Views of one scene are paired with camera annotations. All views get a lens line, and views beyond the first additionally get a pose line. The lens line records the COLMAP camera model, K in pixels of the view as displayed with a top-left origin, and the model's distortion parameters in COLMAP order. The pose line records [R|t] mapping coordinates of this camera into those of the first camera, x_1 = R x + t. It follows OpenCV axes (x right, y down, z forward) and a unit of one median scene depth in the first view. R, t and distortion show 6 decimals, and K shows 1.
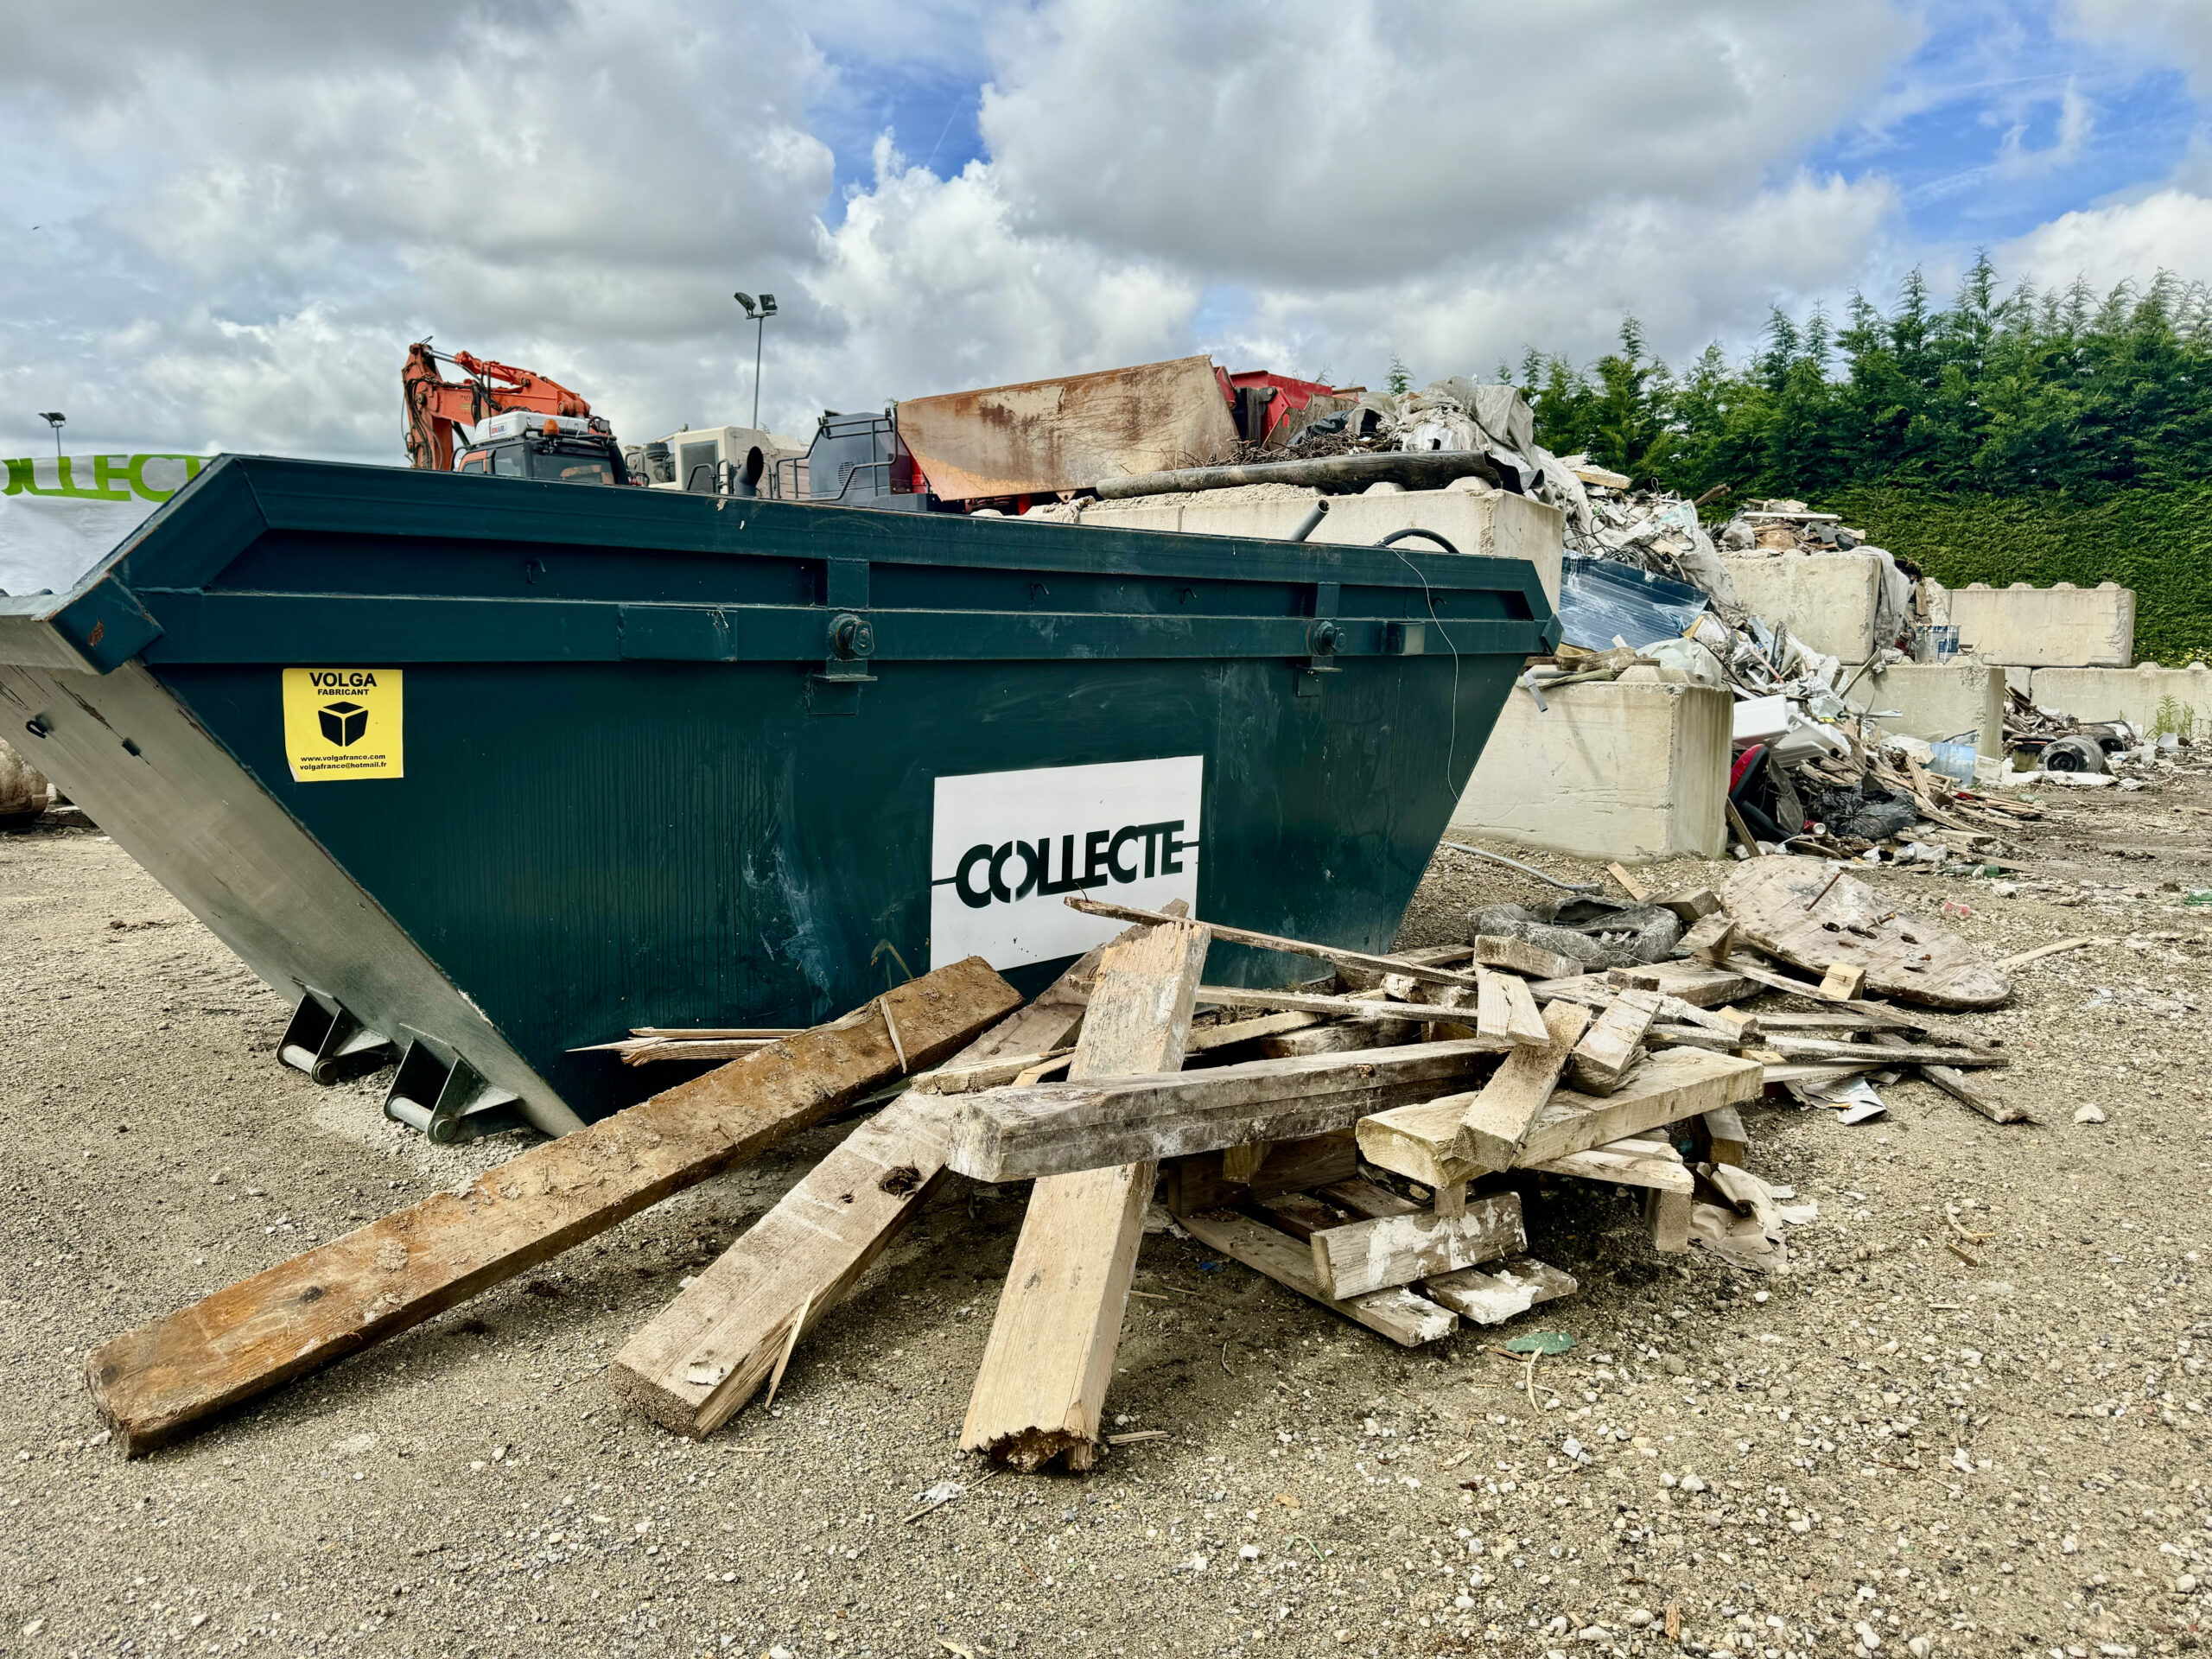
lens RADIAL K [[3311.0, 0, 1105.3], [0, 3311.0, 832.8], [0, 0, 1]] dist [0.215820, 0.000000]
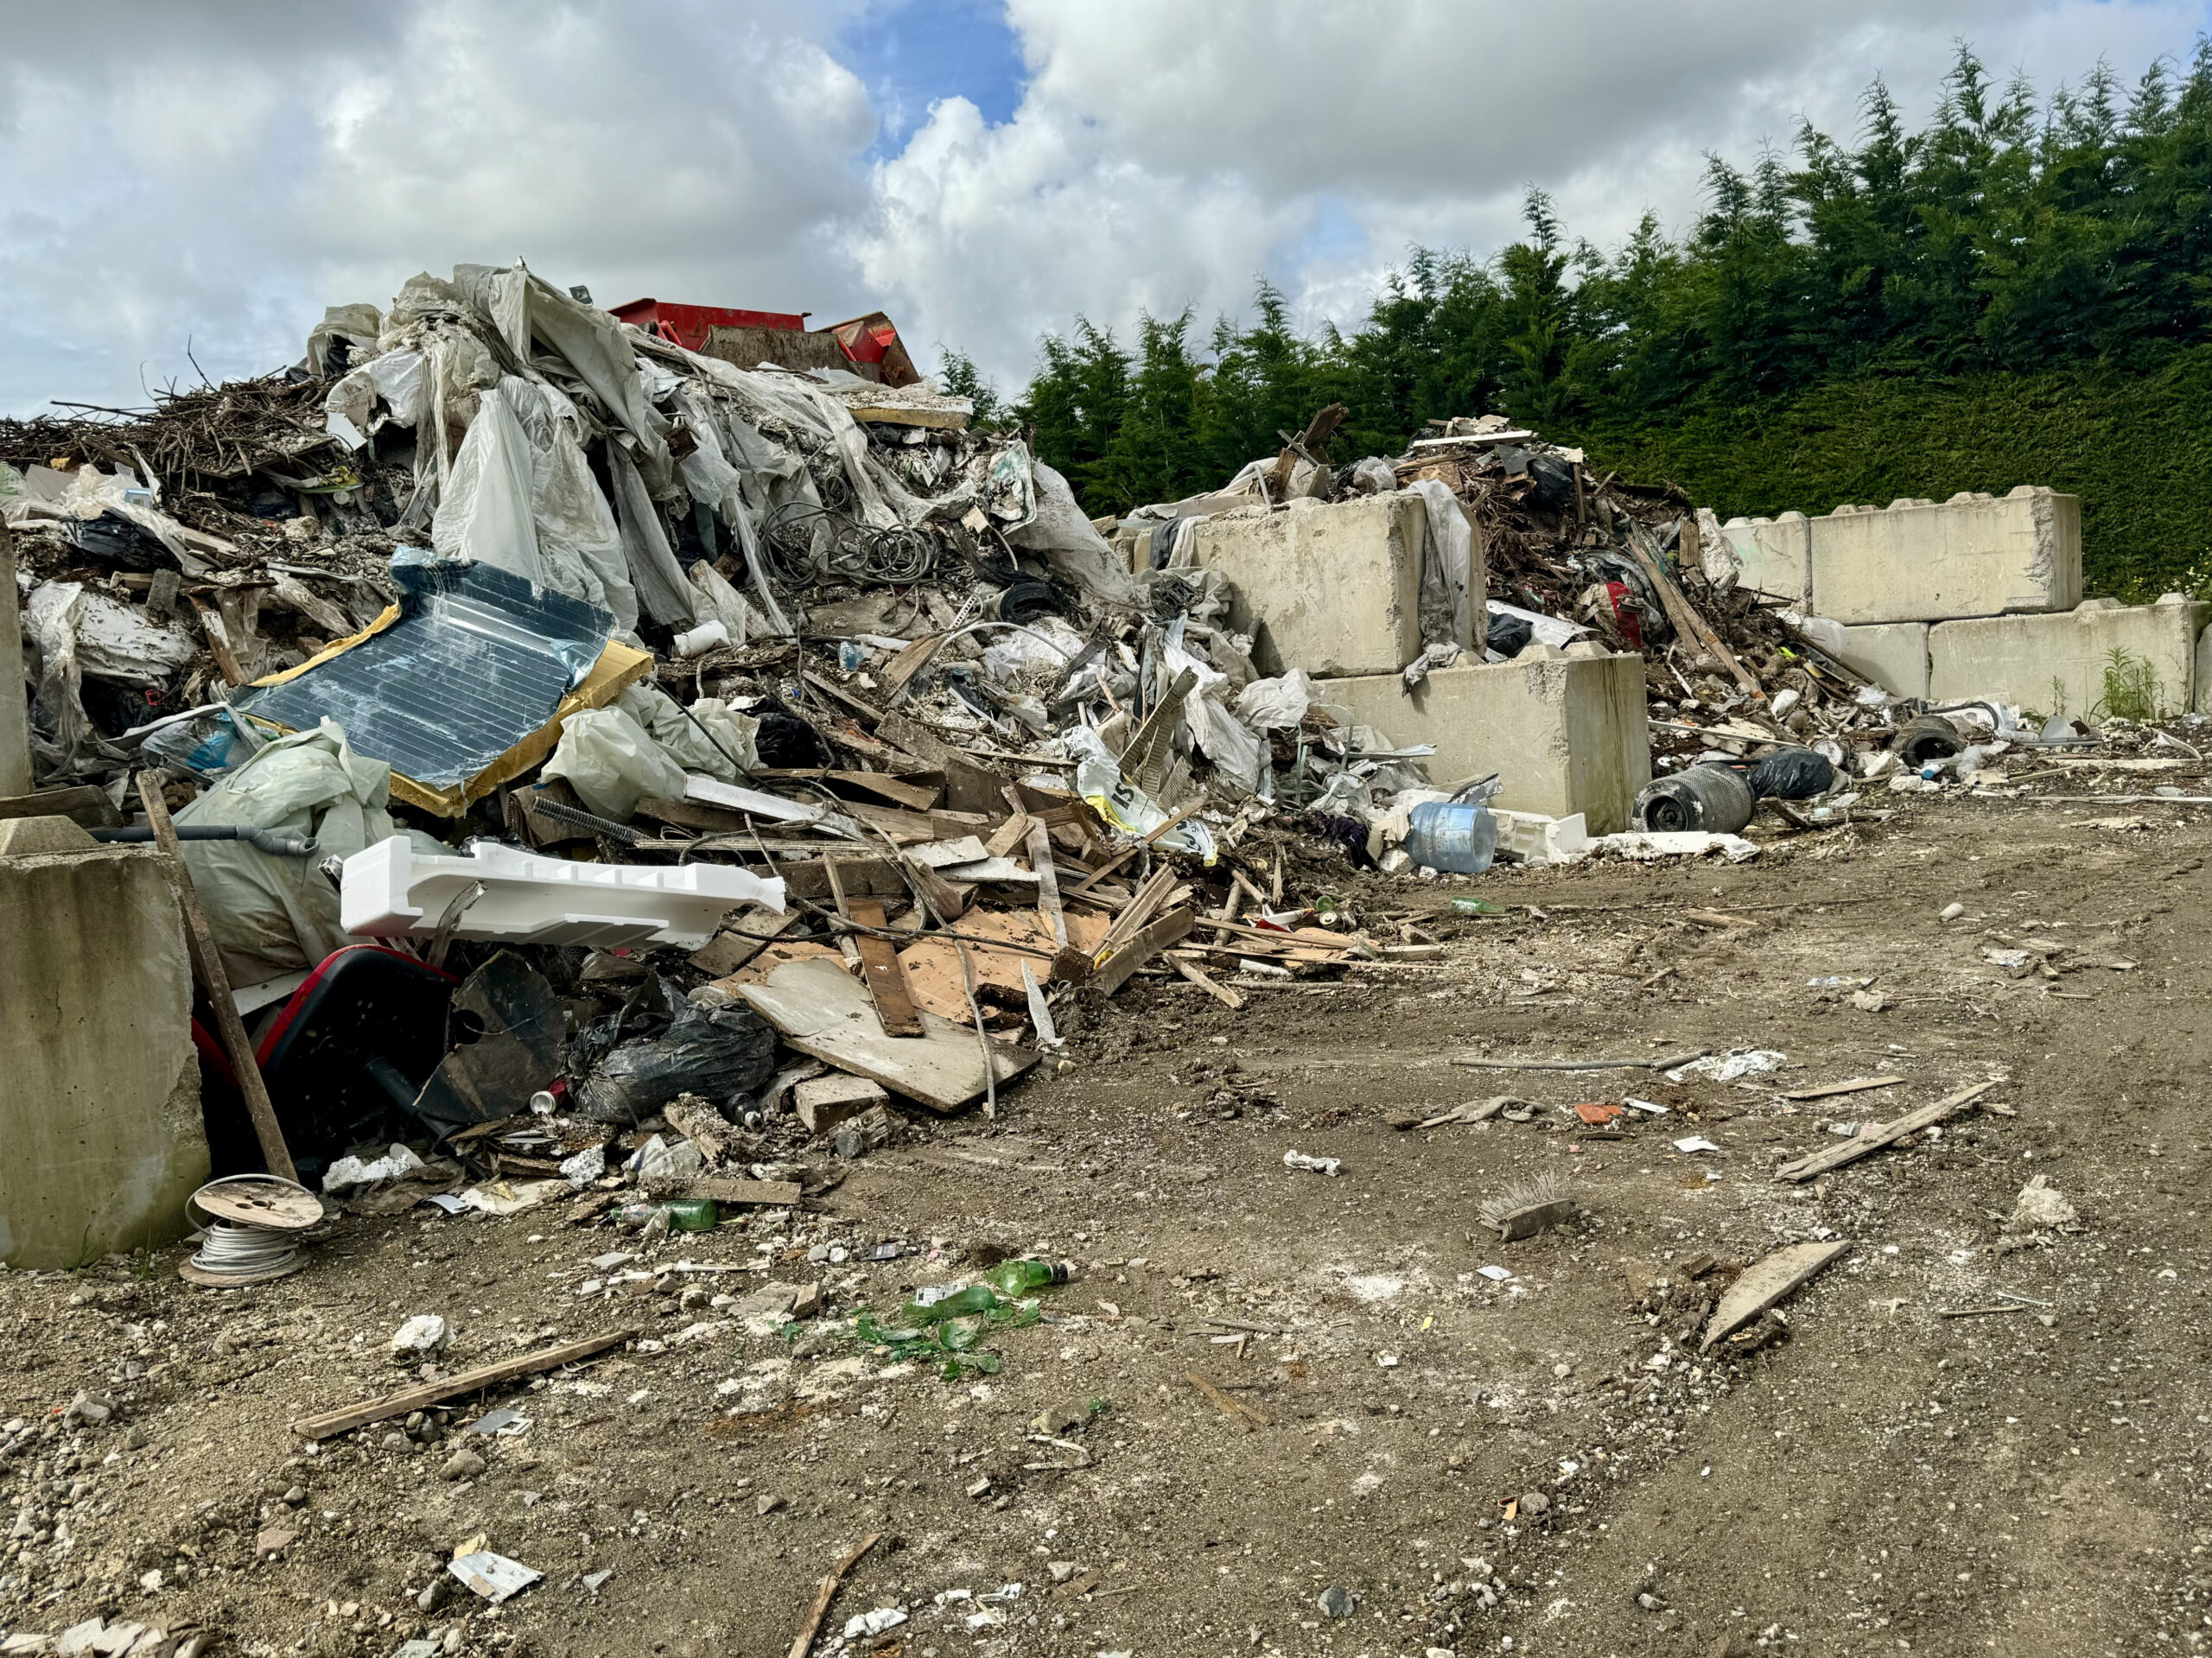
lens RADIAL K [[3310.9, 0, 1106.3], [0, 3310.9, 826.4], [0, 0, 1]] dist [0.215820, 0.000000]
pose [[0.986141, -0.085280, -0.142313, 0.166316], [0.085212, 0.996341, -0.006583, -0.014322], [0.142354, -0.005635, 0.989800, 0.246796]]
